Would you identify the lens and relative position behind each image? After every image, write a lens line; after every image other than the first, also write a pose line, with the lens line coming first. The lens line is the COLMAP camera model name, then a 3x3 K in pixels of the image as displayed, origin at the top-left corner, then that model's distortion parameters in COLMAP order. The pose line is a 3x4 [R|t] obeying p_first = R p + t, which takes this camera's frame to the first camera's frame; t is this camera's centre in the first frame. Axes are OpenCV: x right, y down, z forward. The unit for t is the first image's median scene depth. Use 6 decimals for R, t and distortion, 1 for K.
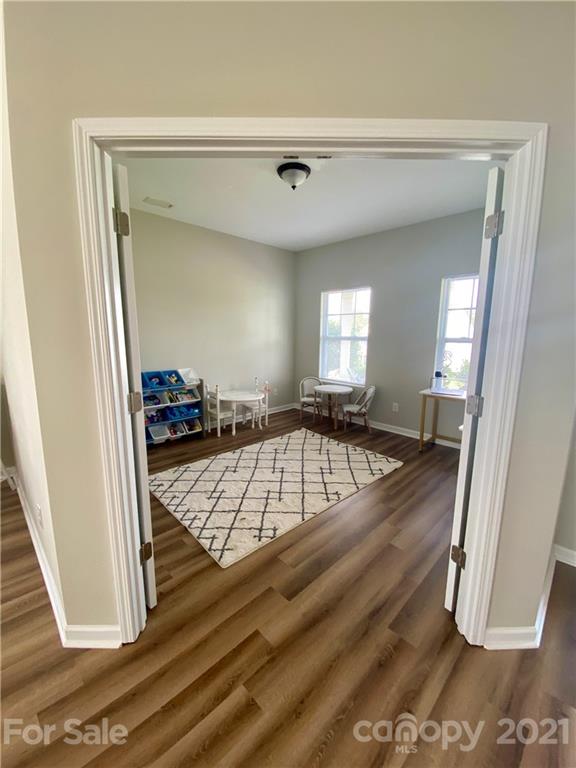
lens RADIAL K [[311.7, 0, 288.0], [0, 311.7, 384.0], [0, 0, 1]] dist [0.028909, -0.024659]
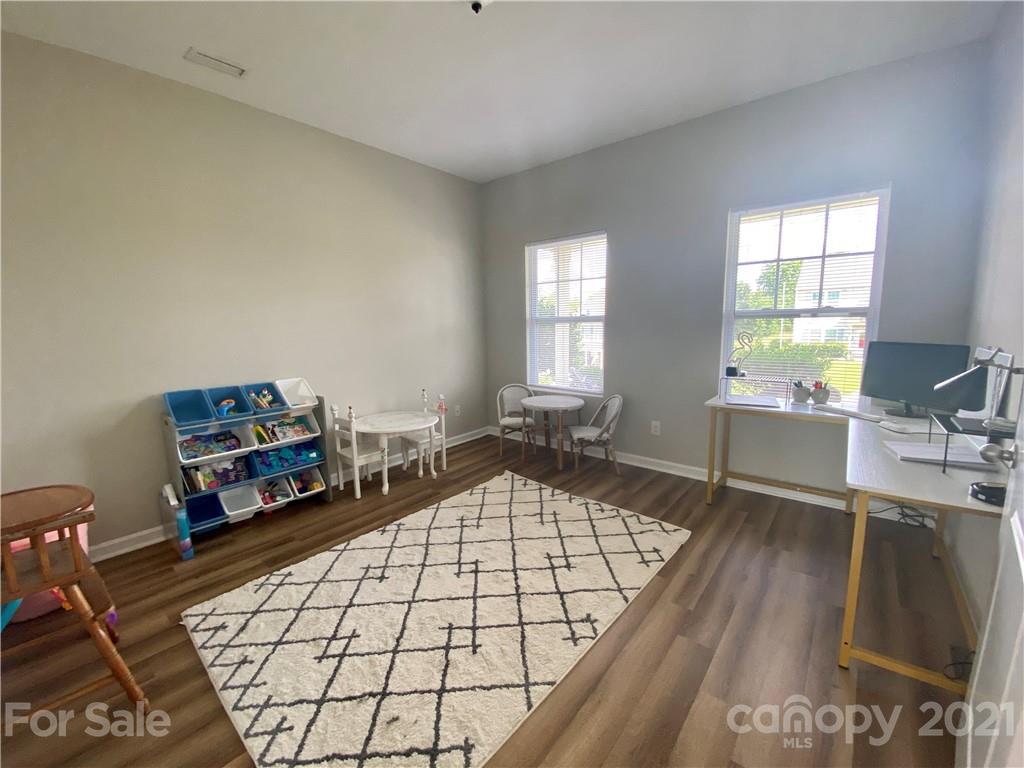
lens RADIAL K [[415.6, 0, 512.0], [0, 415.6, 384.0], [0, 0, 1]] dist [0.028909, -0.024659]
pose [[0.995028, -0.041103, 0.090721, -0.007438], [0.042567, 0.998992, -0.014265, -0.013911], [-0.090043, 0.018056, 0.995774, 0.249434]]
